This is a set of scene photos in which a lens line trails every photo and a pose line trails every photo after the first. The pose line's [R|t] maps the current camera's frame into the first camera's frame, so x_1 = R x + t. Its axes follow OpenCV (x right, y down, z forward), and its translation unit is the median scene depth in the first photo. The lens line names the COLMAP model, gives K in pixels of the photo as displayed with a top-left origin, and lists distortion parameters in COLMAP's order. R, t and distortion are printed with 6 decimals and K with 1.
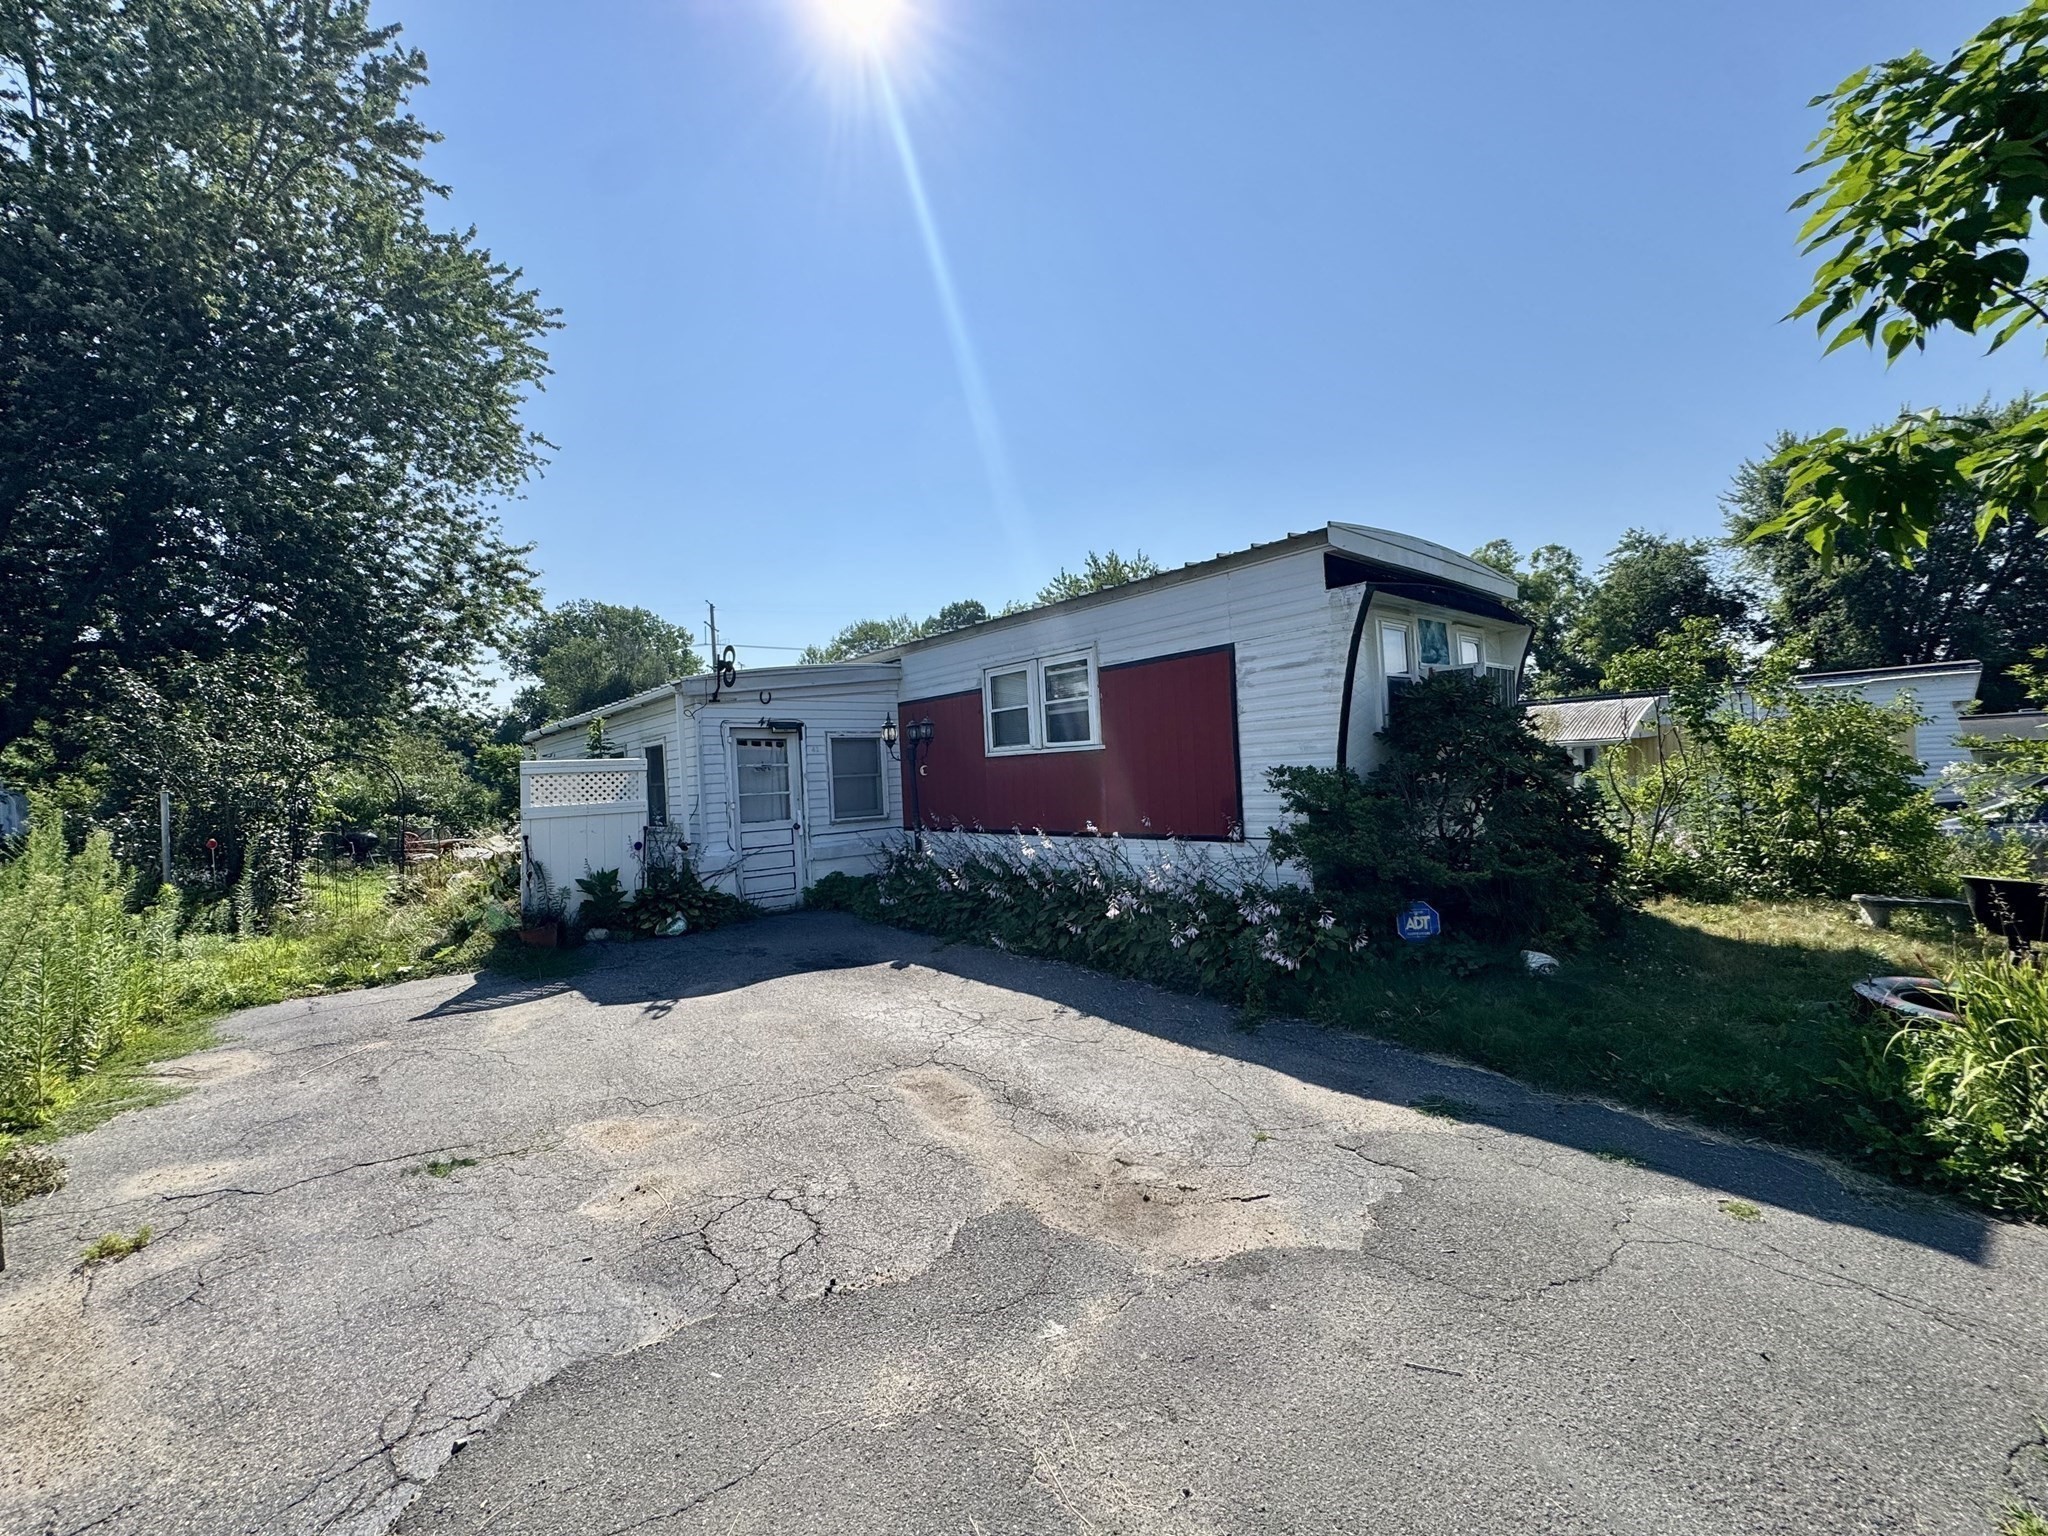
lens RADIAL K [[811.7, 0, 1030.3], [0, 811.7, 767.0], [0, 0, 1]] dist [-0.002861, 0.000358]
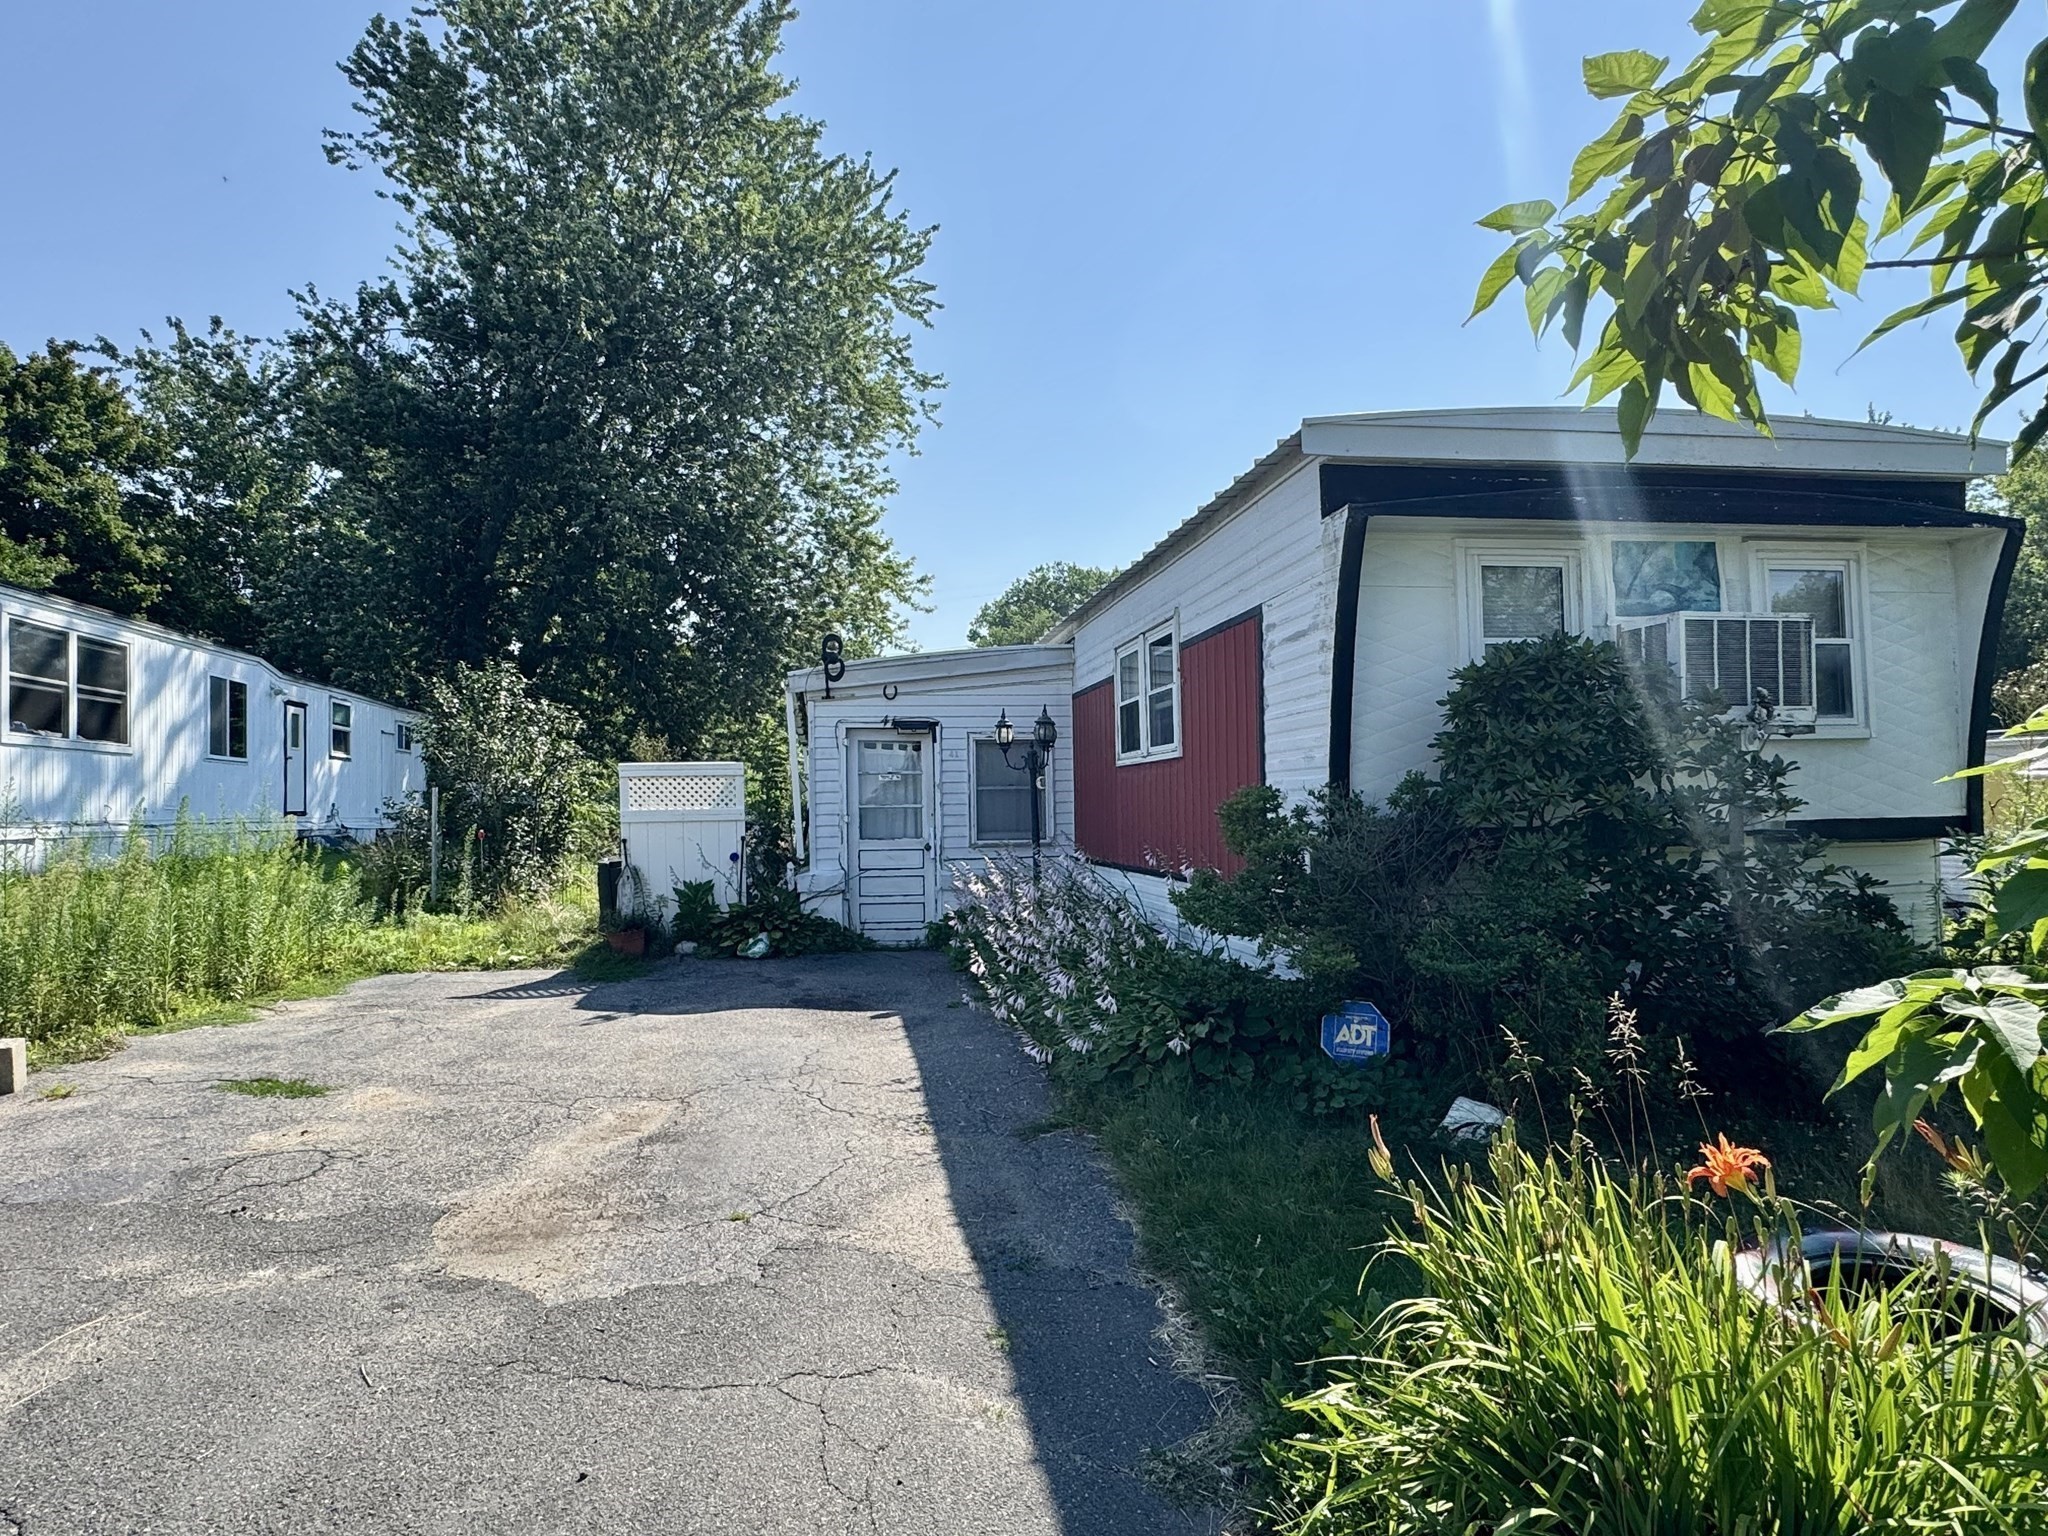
lens RADIAL K [[1168.5, 0, 1019.9], [0, 1168.5, 776.3], [0, 0, 1]] dist [-0.012734, 0.010000]
pose [[0.845675, 0.019414, -0.533344, 0.606471], [-0.020067, 0.999788, 0.004576, -0.008781], [0.533320, 0.006833, 0.845886, 0.062492]]
